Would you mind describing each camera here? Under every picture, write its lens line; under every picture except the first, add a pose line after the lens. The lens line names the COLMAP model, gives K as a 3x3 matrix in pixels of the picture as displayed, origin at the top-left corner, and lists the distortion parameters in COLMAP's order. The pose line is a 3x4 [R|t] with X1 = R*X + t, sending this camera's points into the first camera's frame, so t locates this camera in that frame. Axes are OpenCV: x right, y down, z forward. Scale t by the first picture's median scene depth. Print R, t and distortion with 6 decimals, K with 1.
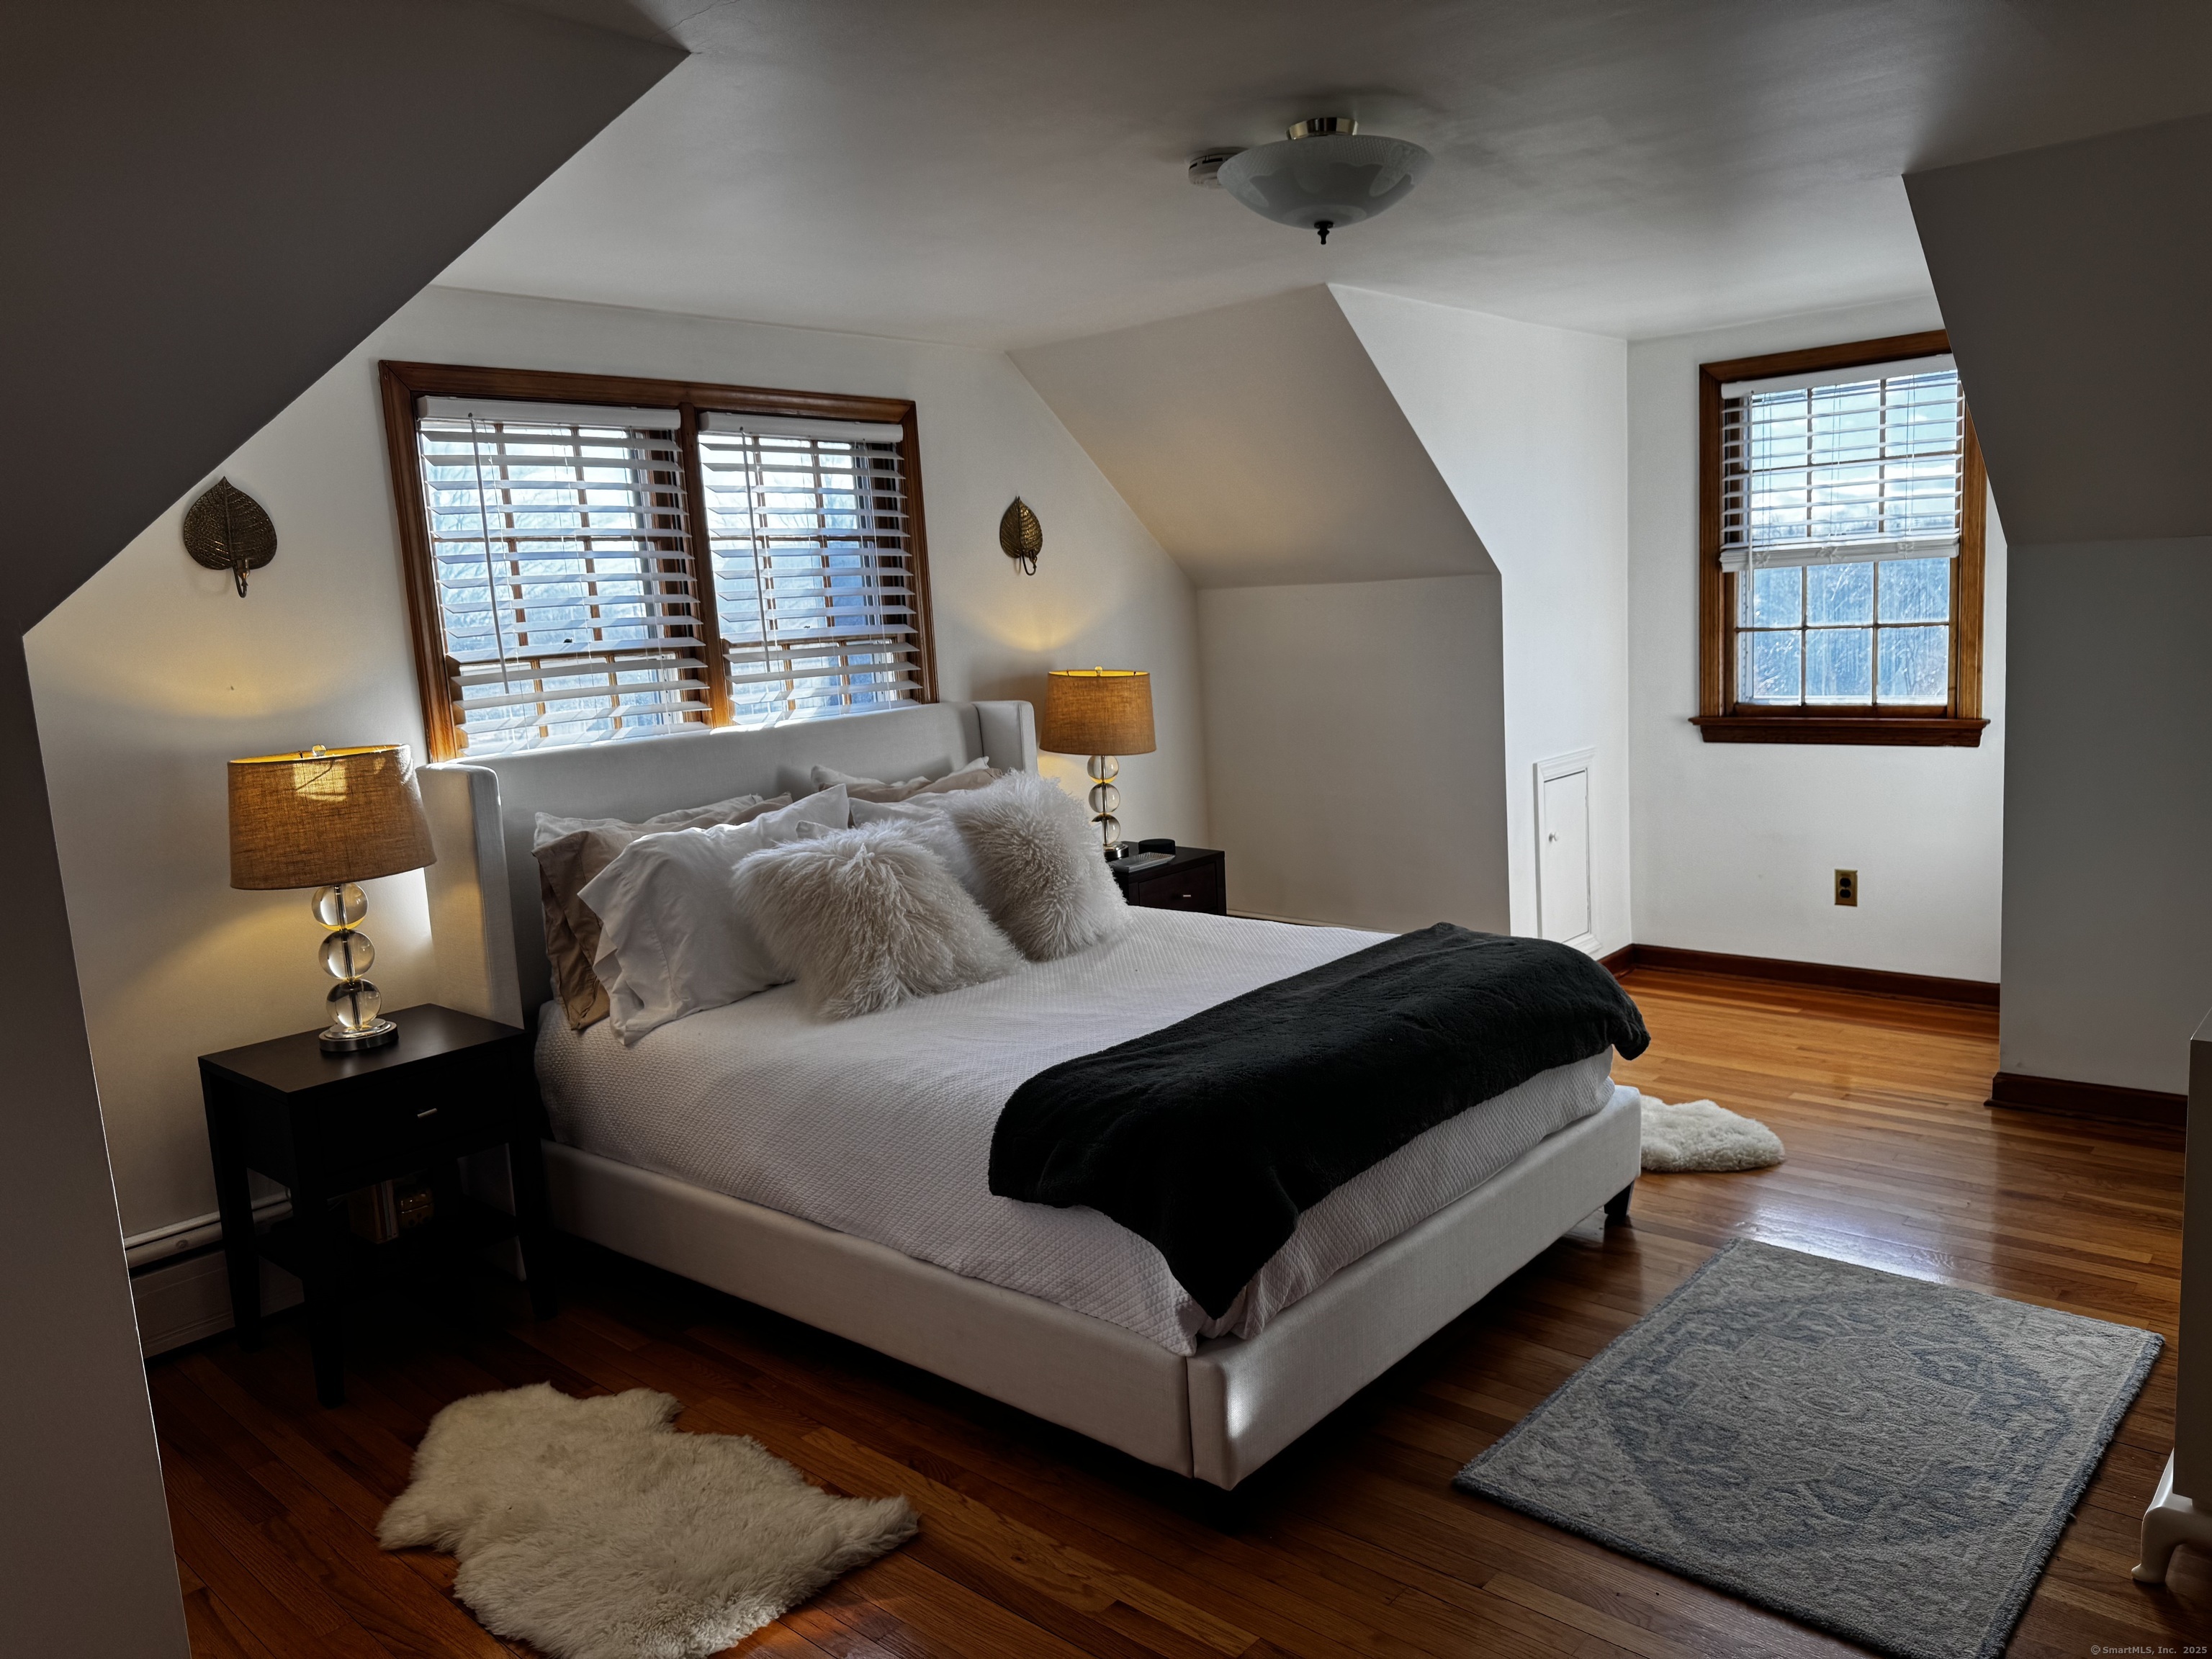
lens RADIAL K [[1573.7, 0, 1113.5], [0, 1573.7, 841.7], [0, 0, 1]] dist [0.023768, -0.019066]
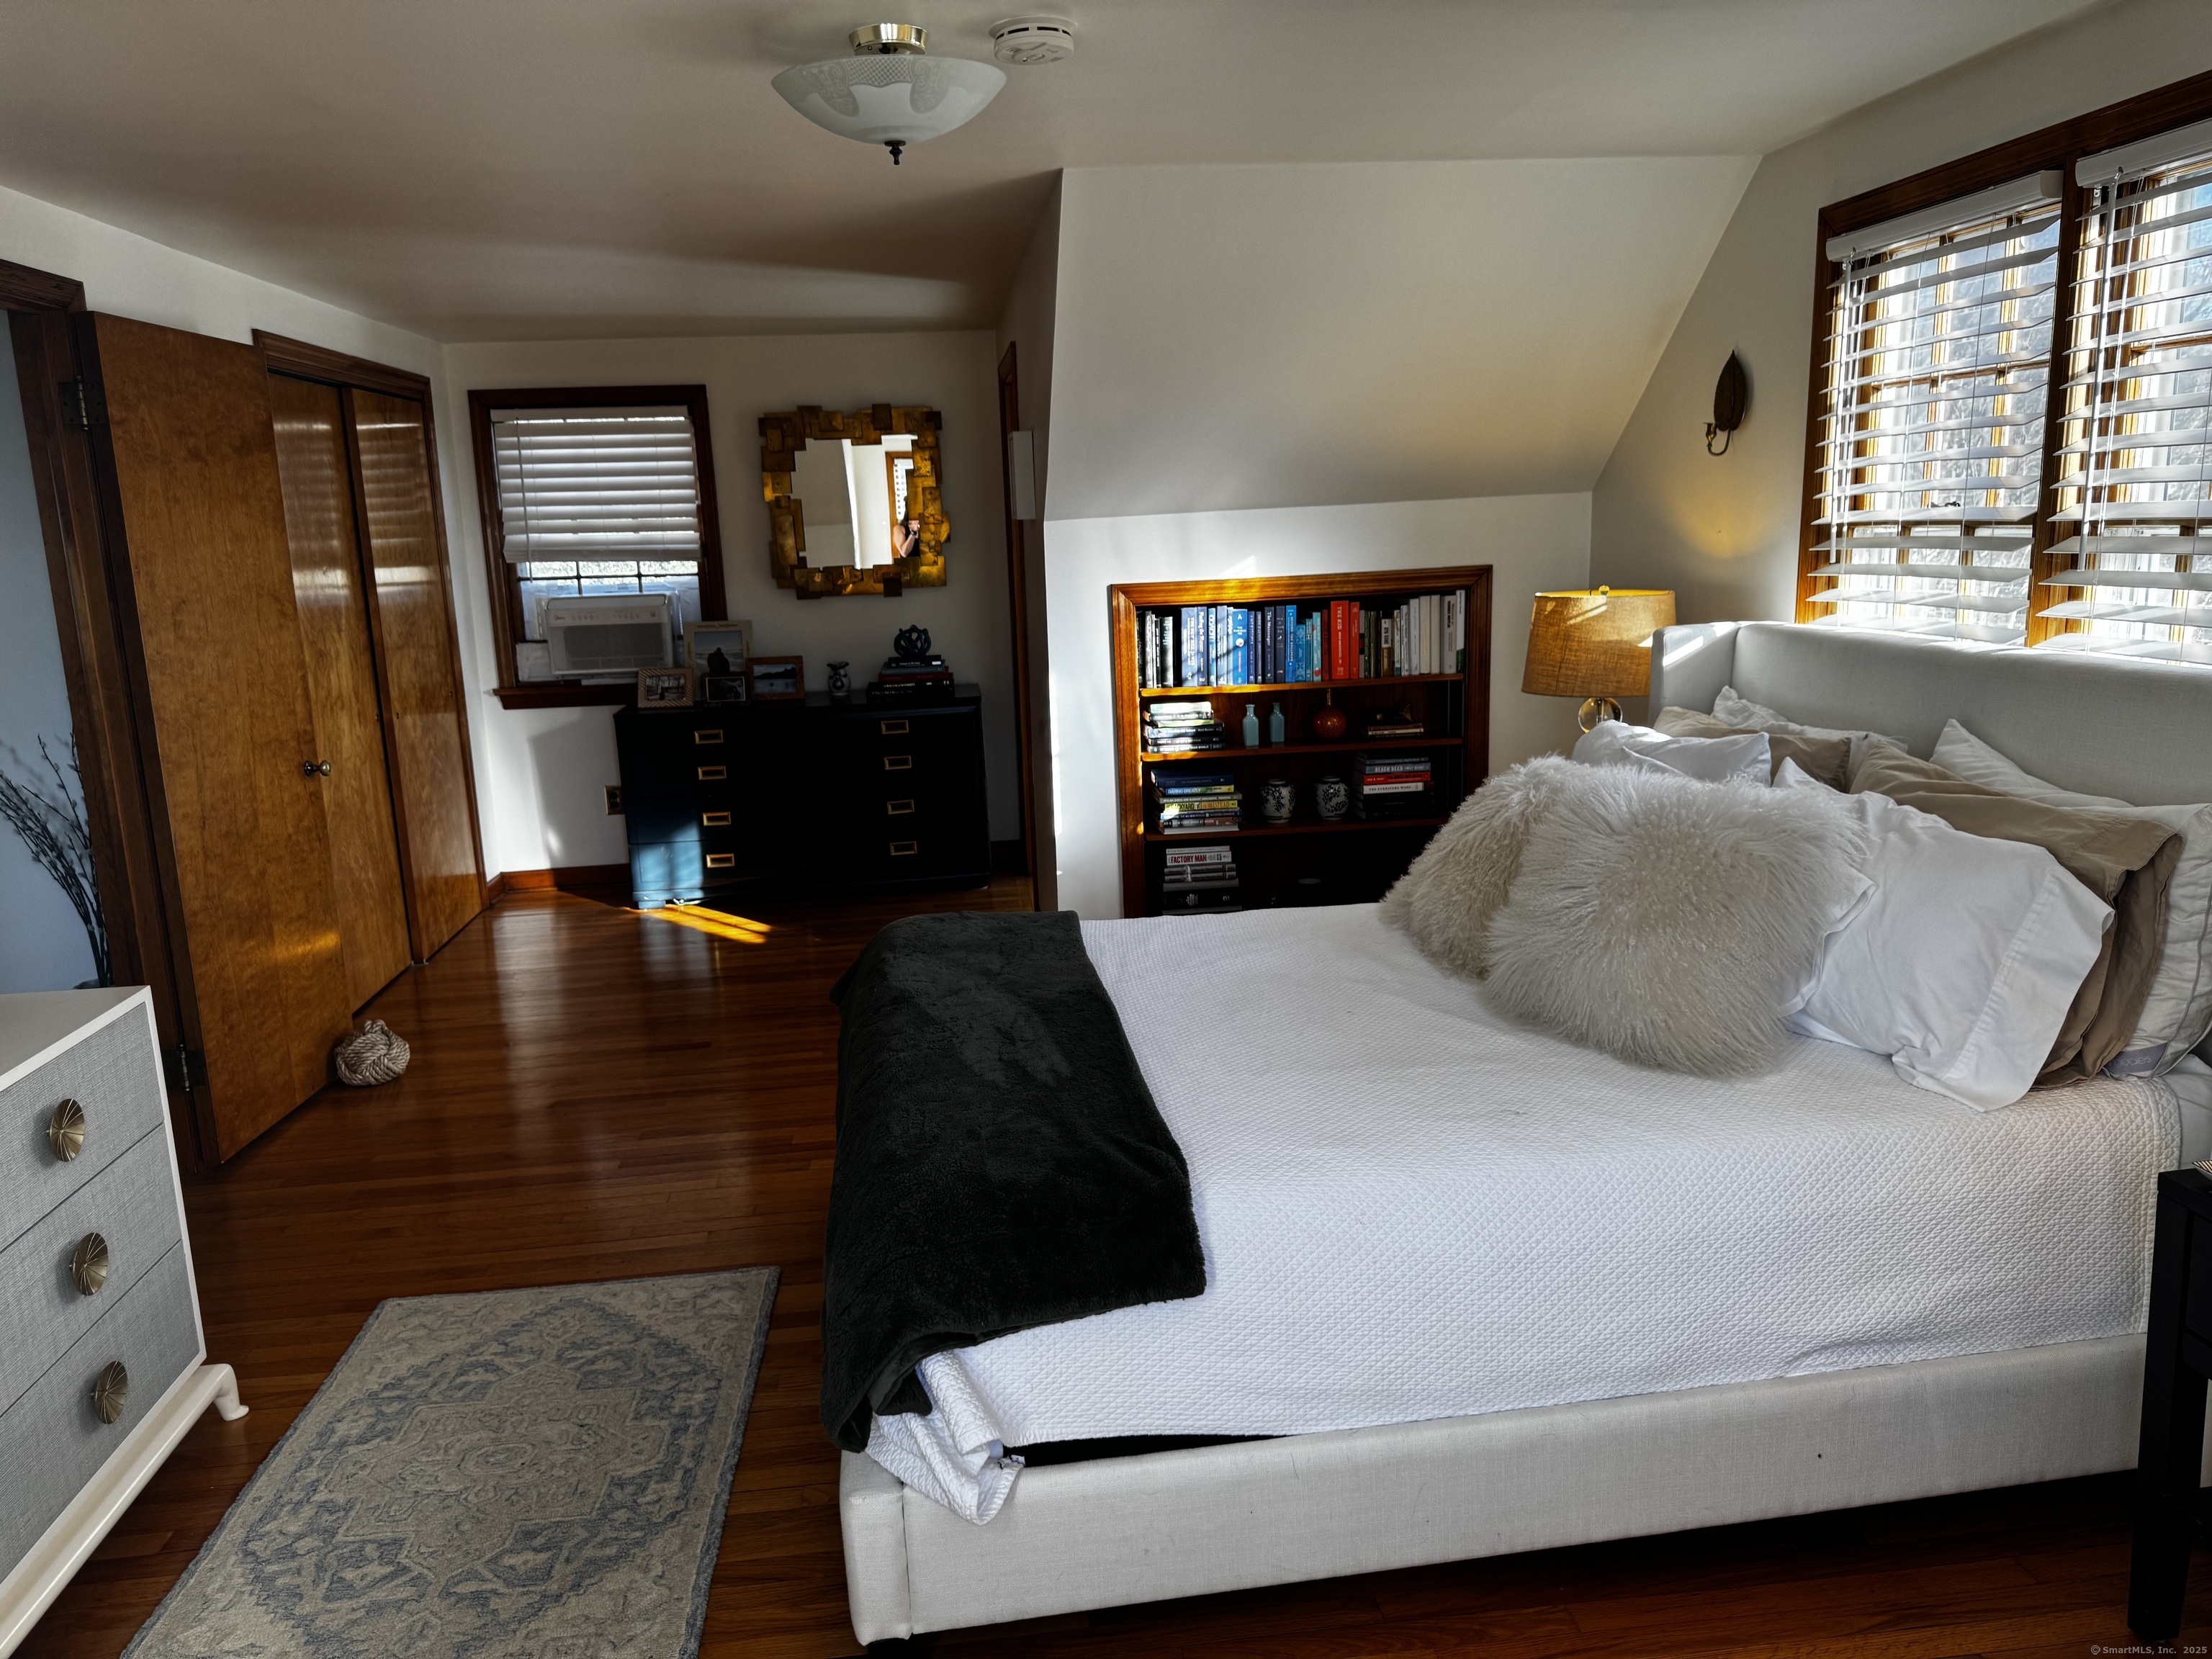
lens RADIAL K [[1573.7, 0, 1113.4], [0, 1573.7, 821.2], [0, 0, 1]] dist [0.023768, -0.019066]
pose [[-0.662839, 0.226125, -0.713801, 0.679647], [-0.034411, 0.943102, 0.330719, -0.281336], [0.747971, 0.243776, -0.617344, 1.503873]]
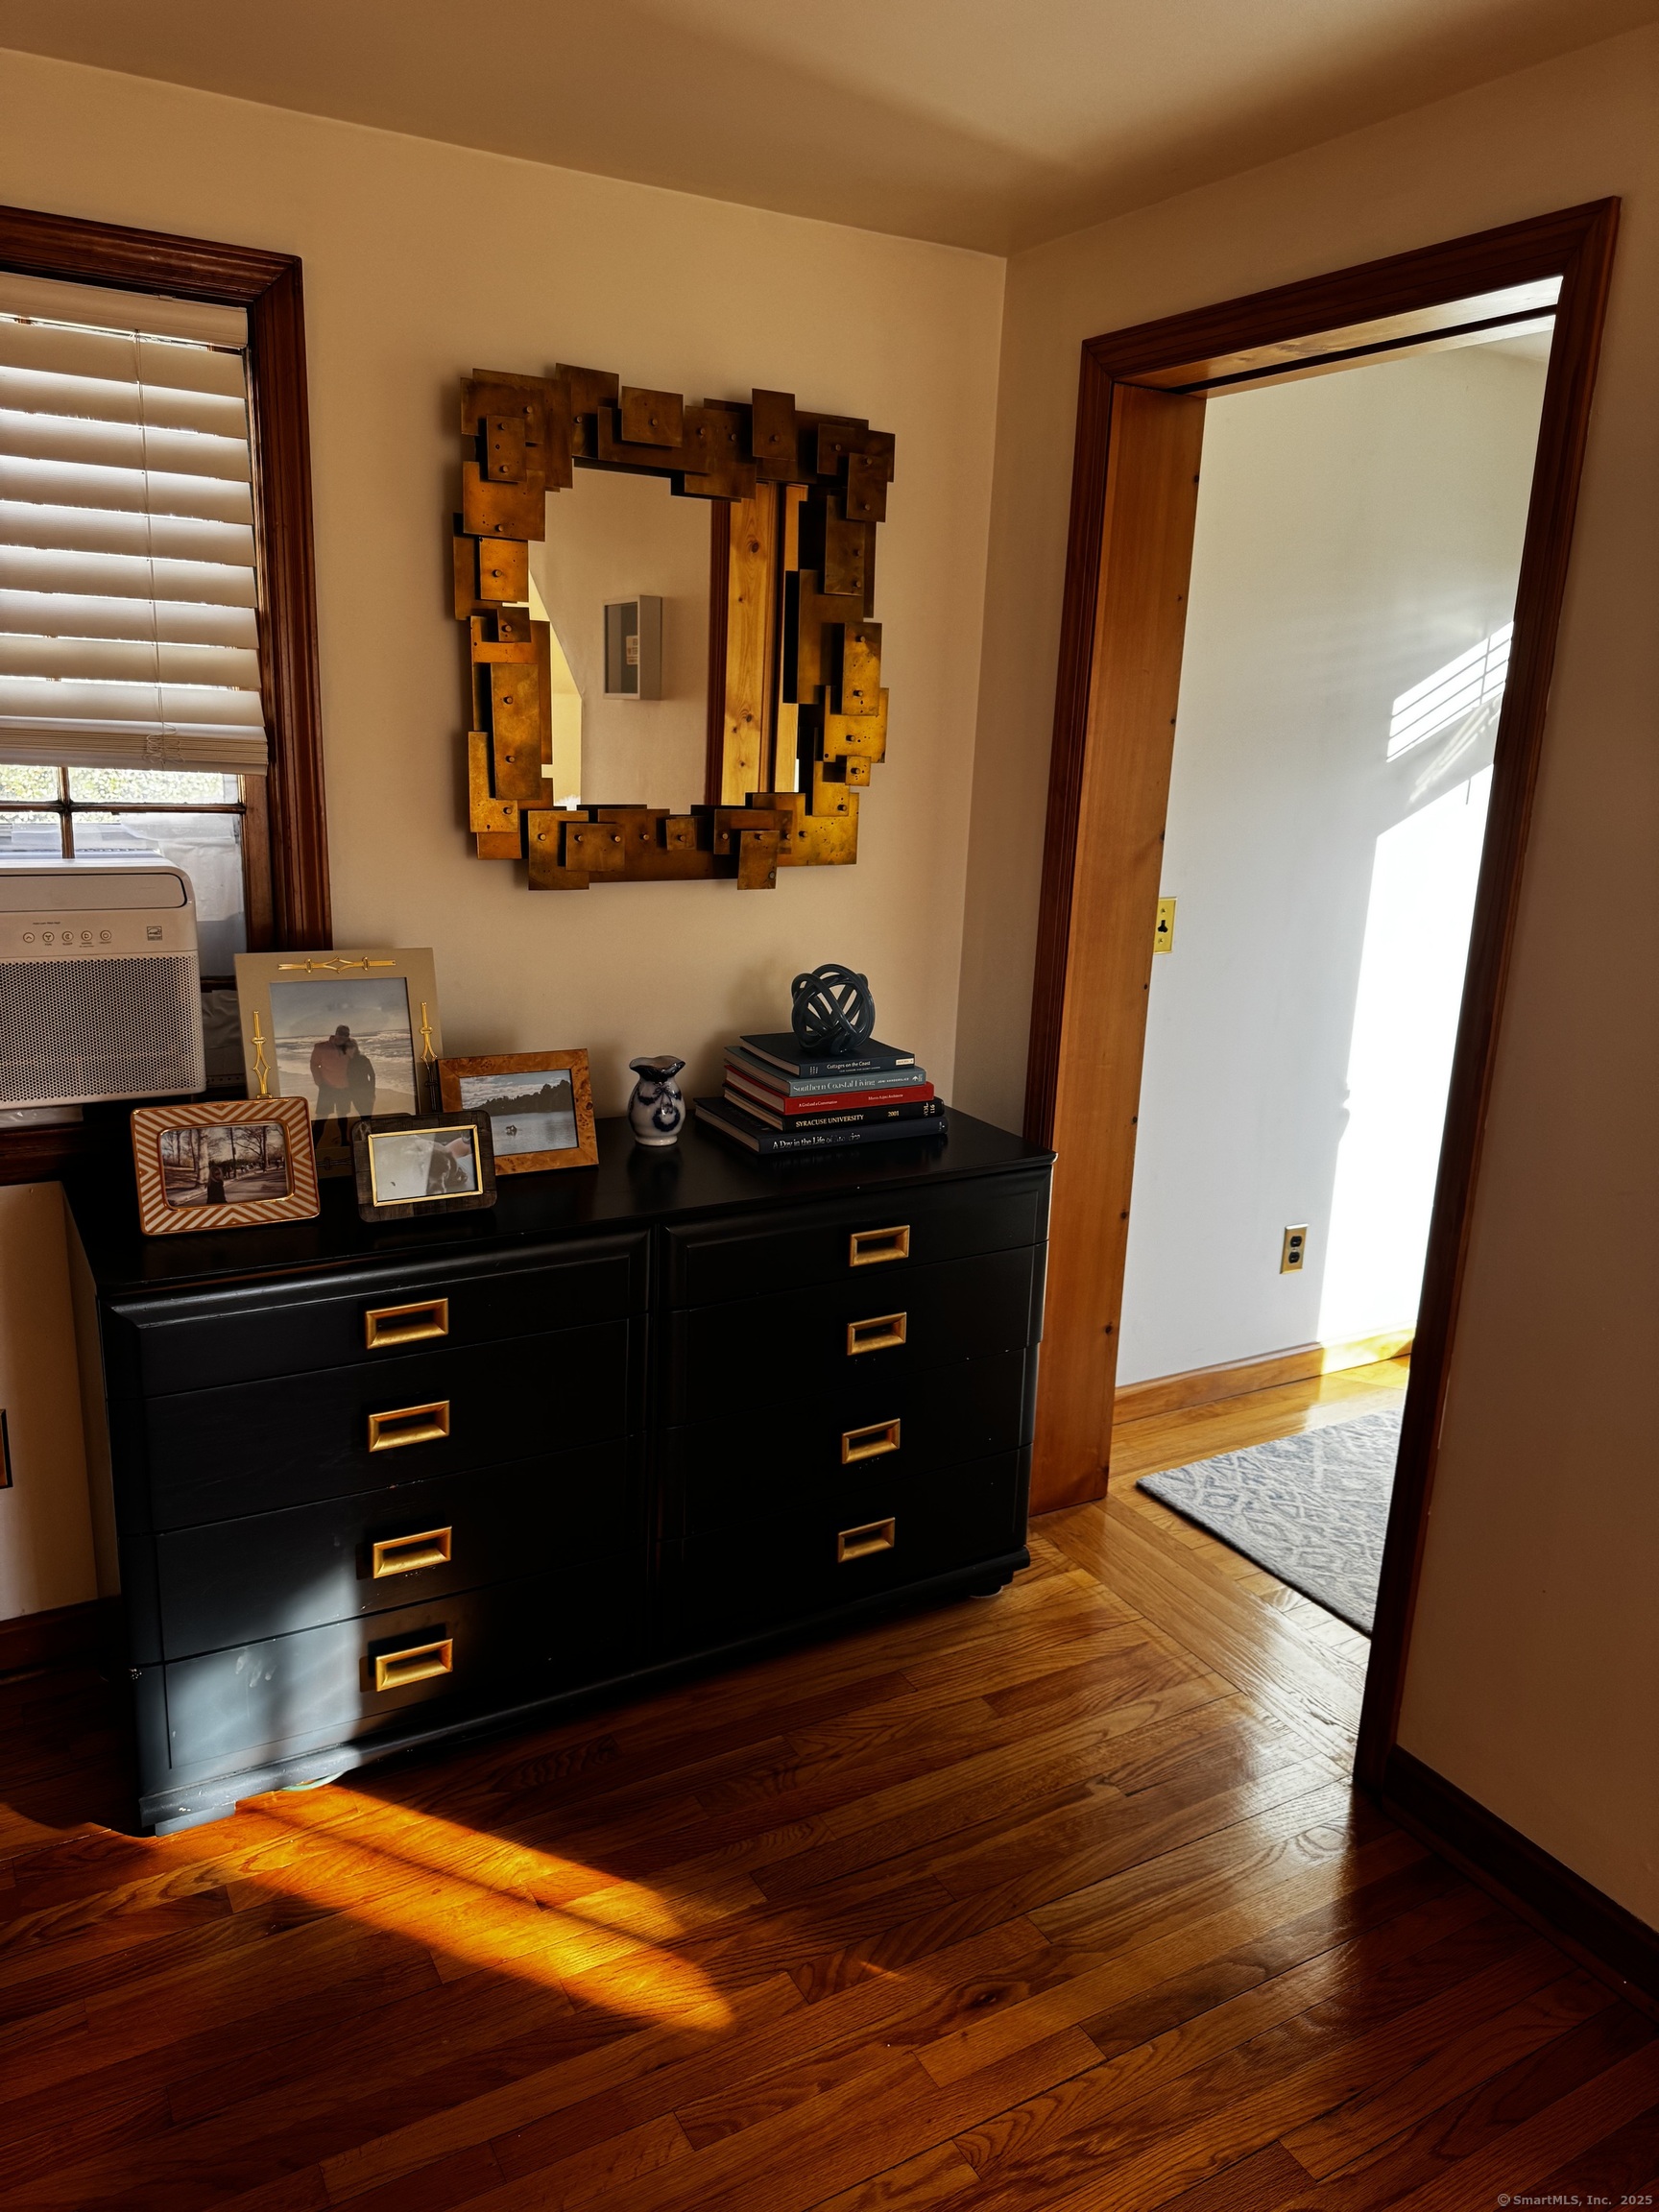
lens RADIAL K [[1573.7, 0, 829.0], [0, 1573.7, 1090.1], [0, 0, 1]] dist [0.023768, -0.019066]
pose [[-0.341092, 0.269342, -0.900617, 0.431460], [-0.152487, 0.929530, 0.335740, -0.183414], [0.927580, 0.251851, -0.275984, 0.958128]]
